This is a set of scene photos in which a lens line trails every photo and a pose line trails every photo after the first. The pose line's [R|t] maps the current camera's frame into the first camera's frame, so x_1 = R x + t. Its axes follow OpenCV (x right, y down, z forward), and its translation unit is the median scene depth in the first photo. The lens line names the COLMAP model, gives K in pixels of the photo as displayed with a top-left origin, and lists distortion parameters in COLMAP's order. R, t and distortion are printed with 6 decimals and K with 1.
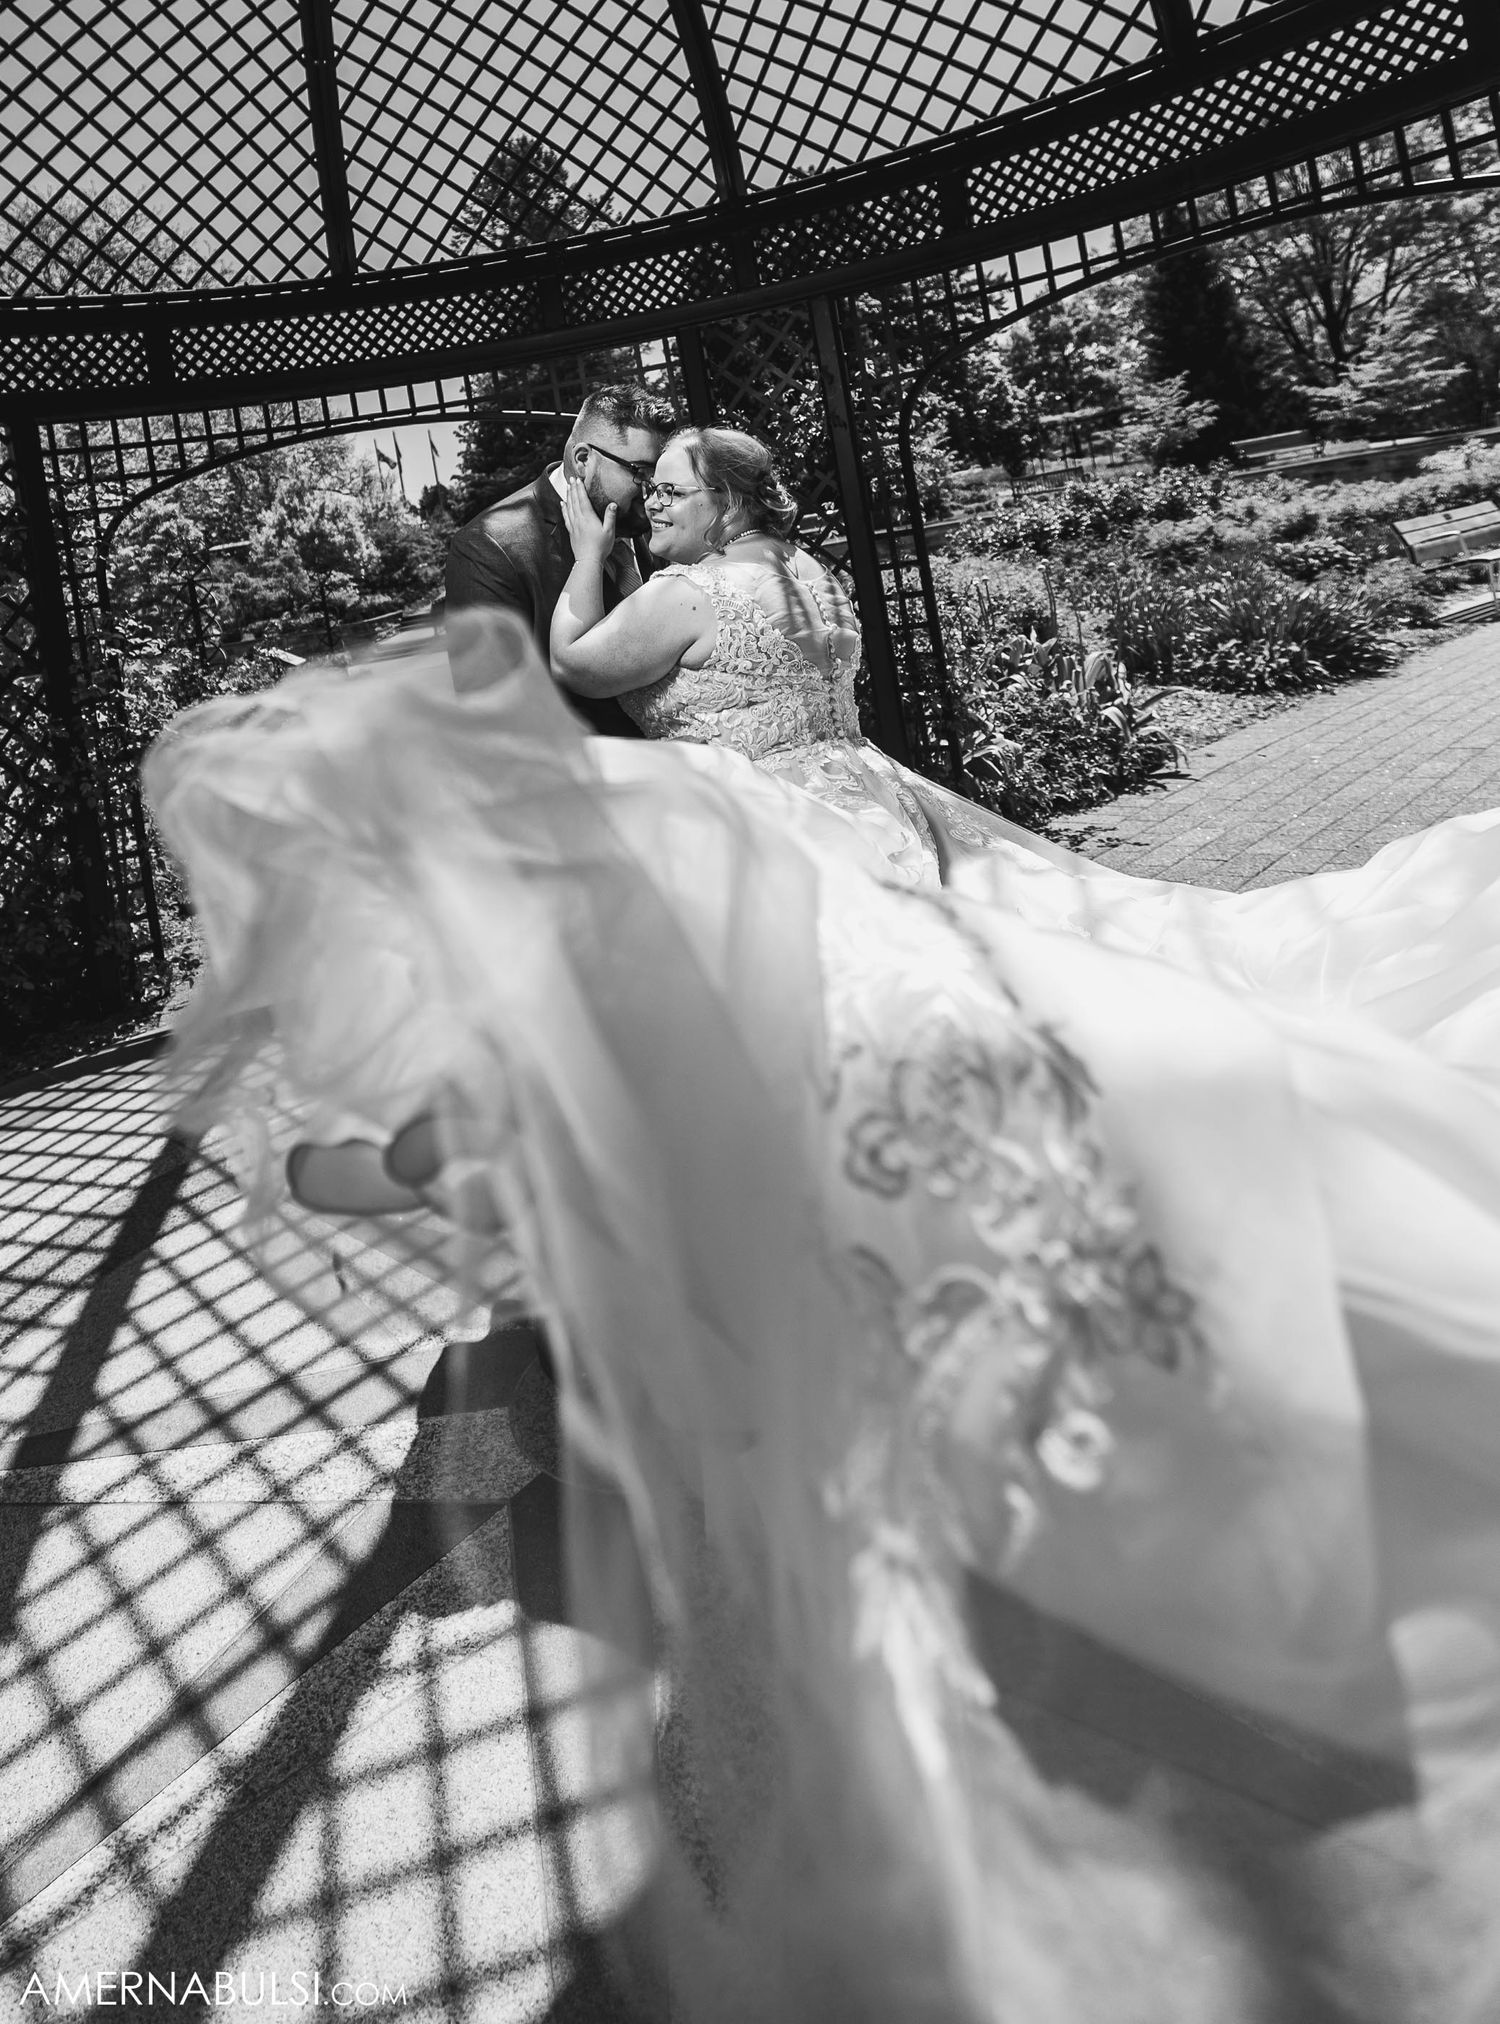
lens RADIAL K [[1135.0, 0, 747.9], [0, 1135.0, 1012.4], [0, 0, 1]] dist [0.001351, -0.000190]
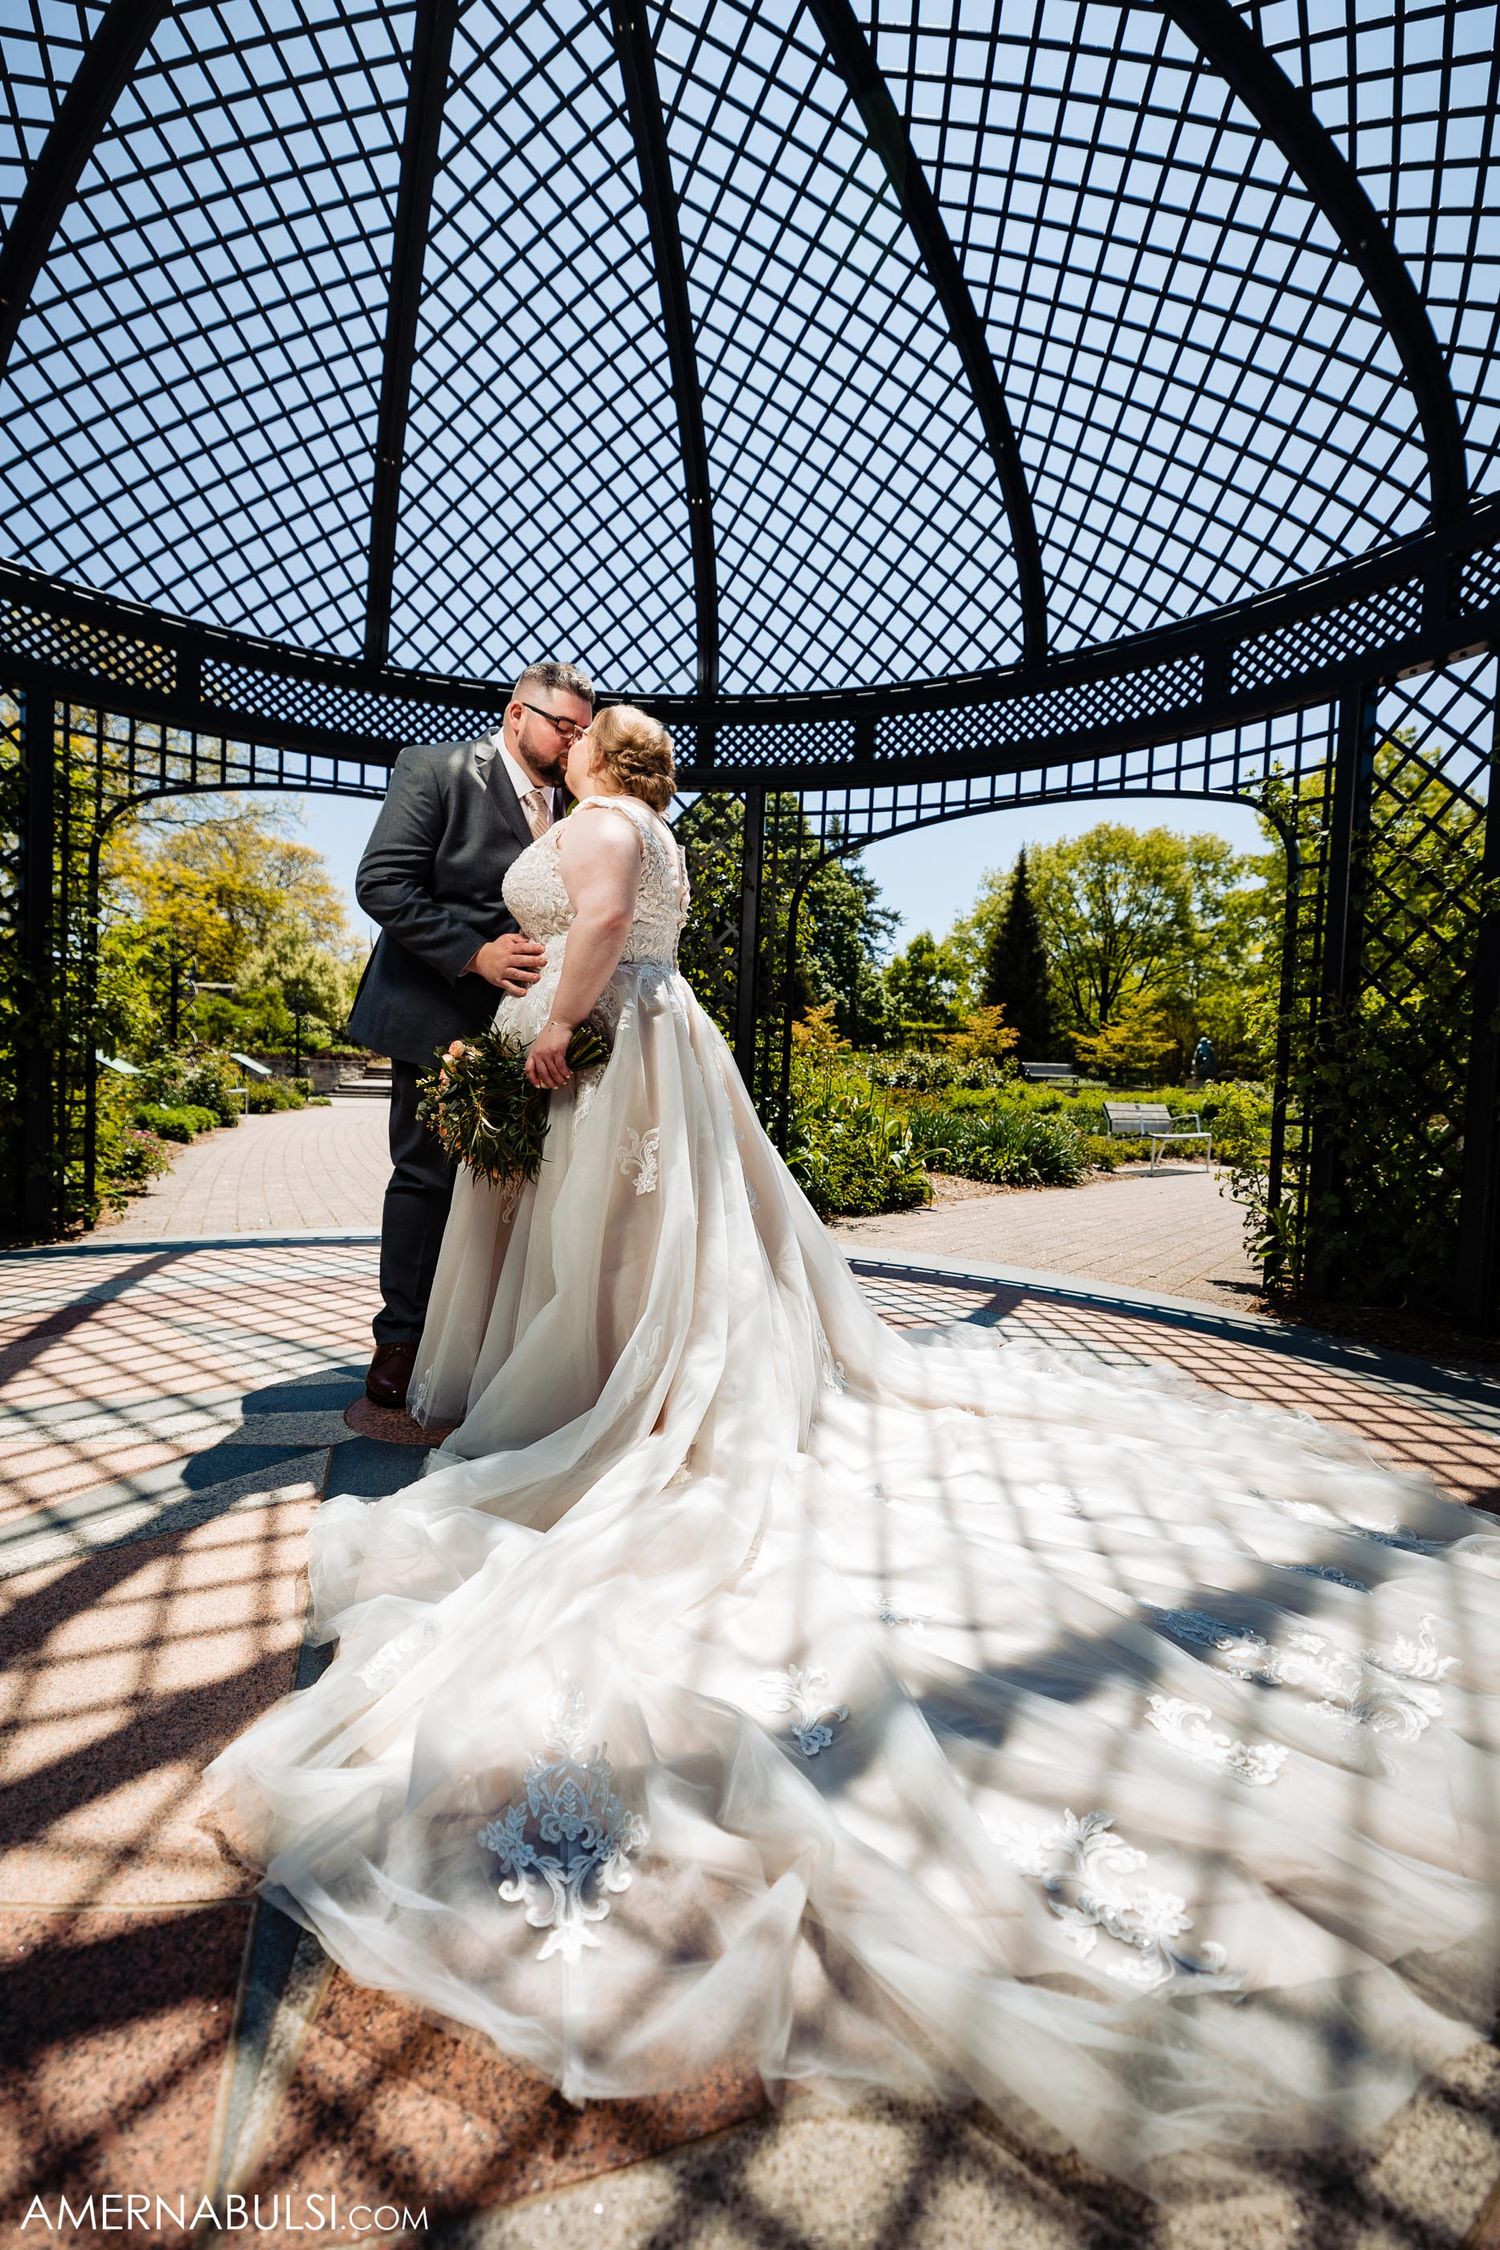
lens RADIAL K [[800.0, 0, 753.1], [0, 800.0, 1125.3], [0, 0, 1]] dist [-0.000090, 0.000036]
pose [[0.956873, 0.196480, 0.213986, -0.080553], [-0.205985, 0.978289, 0.022838, -0.359074], [-0.204853, -0.065931, 0.976570, 0.098363]]
